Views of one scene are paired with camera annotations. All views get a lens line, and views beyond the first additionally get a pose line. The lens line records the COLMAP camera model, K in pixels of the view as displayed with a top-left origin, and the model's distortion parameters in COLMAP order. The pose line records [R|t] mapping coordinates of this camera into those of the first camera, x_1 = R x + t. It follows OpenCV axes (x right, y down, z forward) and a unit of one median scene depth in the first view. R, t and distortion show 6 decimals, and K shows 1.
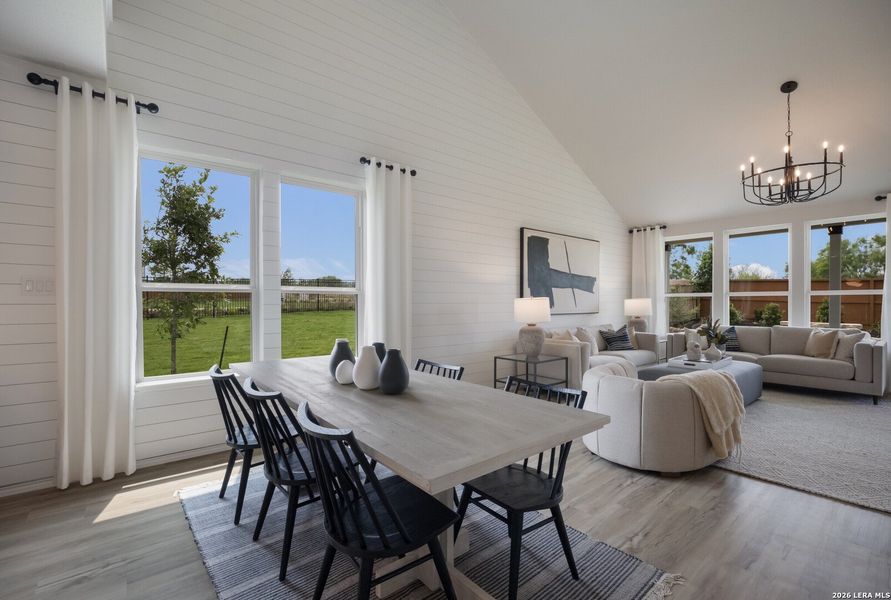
lens RADIAL K [[395.7, 0, 443.8], [0, 395.7, 306.1], [0, 0, 1]] dist [-0.018083, 0.000002]
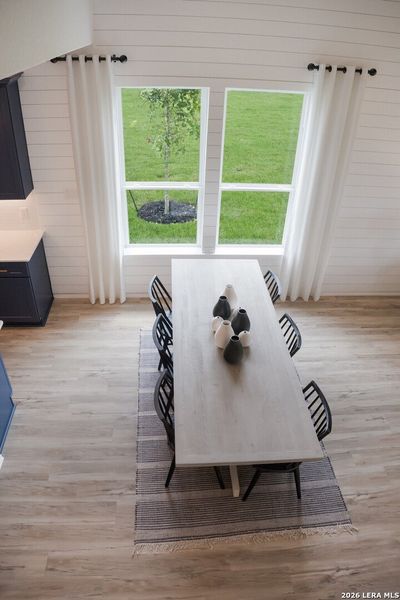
lens RADIAL K [[414.3, 0, 198.1], [0, 414.3, 302.8], [0, 0, 1]] dist [-0.138641, 0.033101]
pose [[0.814488, 0.367433, -0.449001, 0.143970], [-0.047835, 0.813794, 0.579181, -0.322142], [0.578205, -0.450258, 0.680402, -0.020197]]
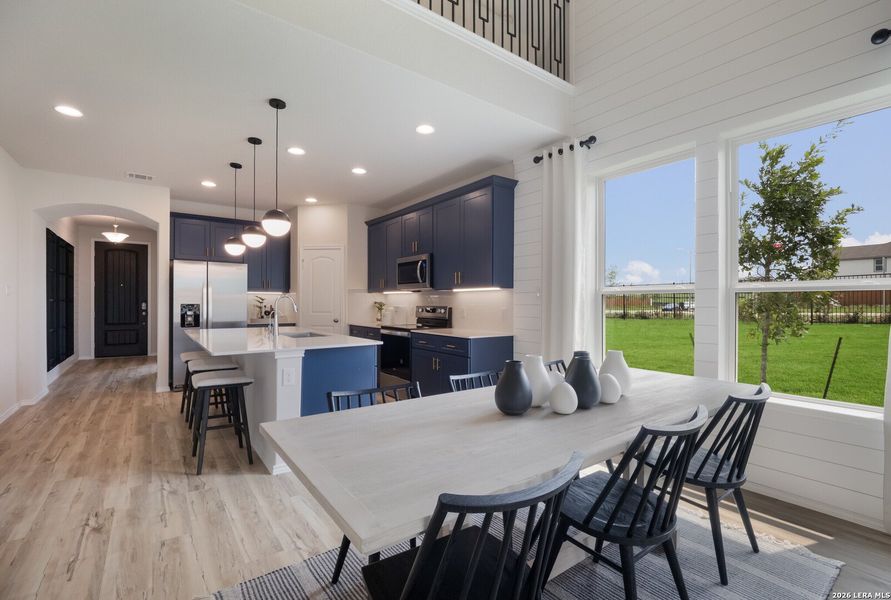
lens RADIAL K [[395.7, 0, 444.3], [0, 395.7, 303.3], [0, 0, 1]] dist [-0.018083, 0.000002]
pose [[-0.047803, 0.002314, -0.998854, 0.256424], [-0.013357, 0.999906, 0.002955, -0.003782], [0.998767, 0.013483, -0.047767, 0.326502]]
